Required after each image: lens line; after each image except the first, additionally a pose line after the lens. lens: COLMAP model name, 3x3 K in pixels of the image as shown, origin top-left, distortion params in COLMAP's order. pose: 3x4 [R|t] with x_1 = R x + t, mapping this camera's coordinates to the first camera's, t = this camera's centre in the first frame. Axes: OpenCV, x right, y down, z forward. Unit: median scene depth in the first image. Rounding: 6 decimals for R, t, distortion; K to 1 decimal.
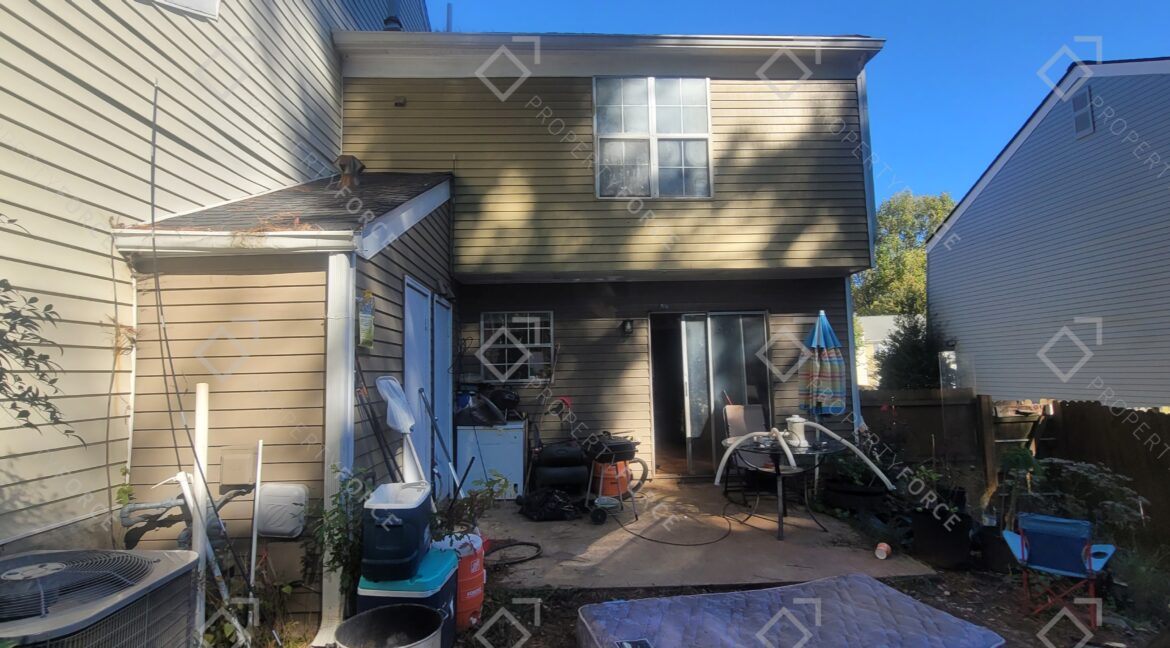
lens RADIAL K [[561.8, 0, 580.9], [0, 561.8, 331.8], [0, 0, 1]] dist [-0.017704, 0.001079]
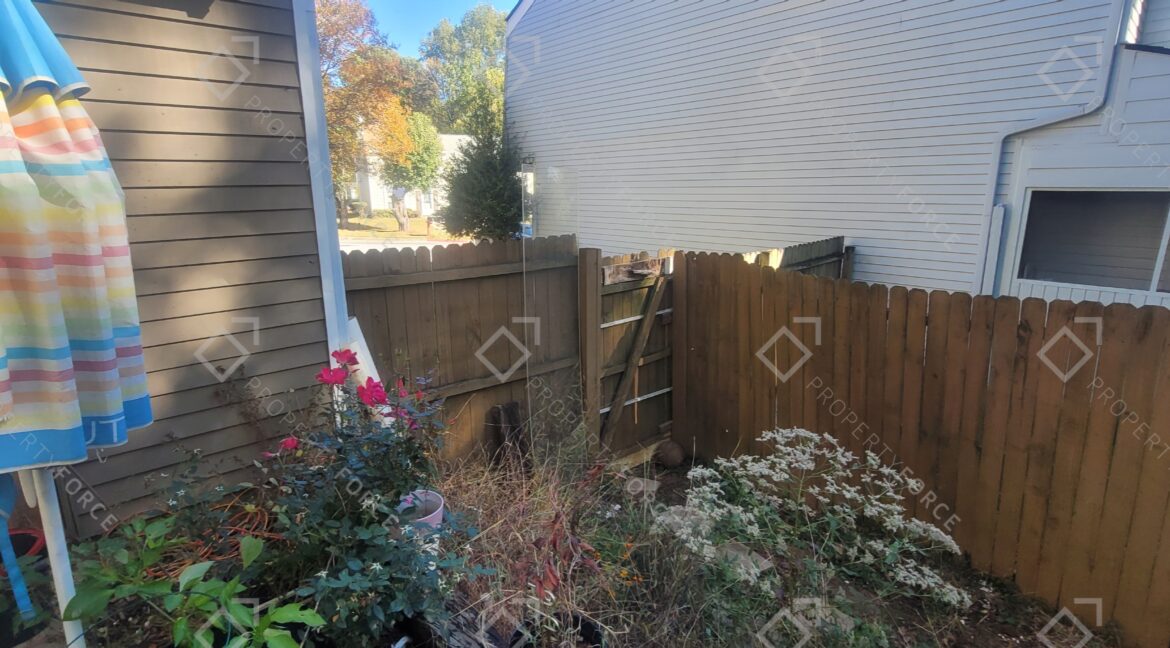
lens RADIAL K [[561.8, 0, 584.0], [0, 561.8, 329.7], [0, 0, 1]] dist [-0.017704, 0.001079]
pose [[0.769873, -0.137639, 0.623178, 0.188229], [-0.059227, 0.956844, 0.284503, 0.018013], [-0.635443, -0.255941, 0.728496, 0.297854]]
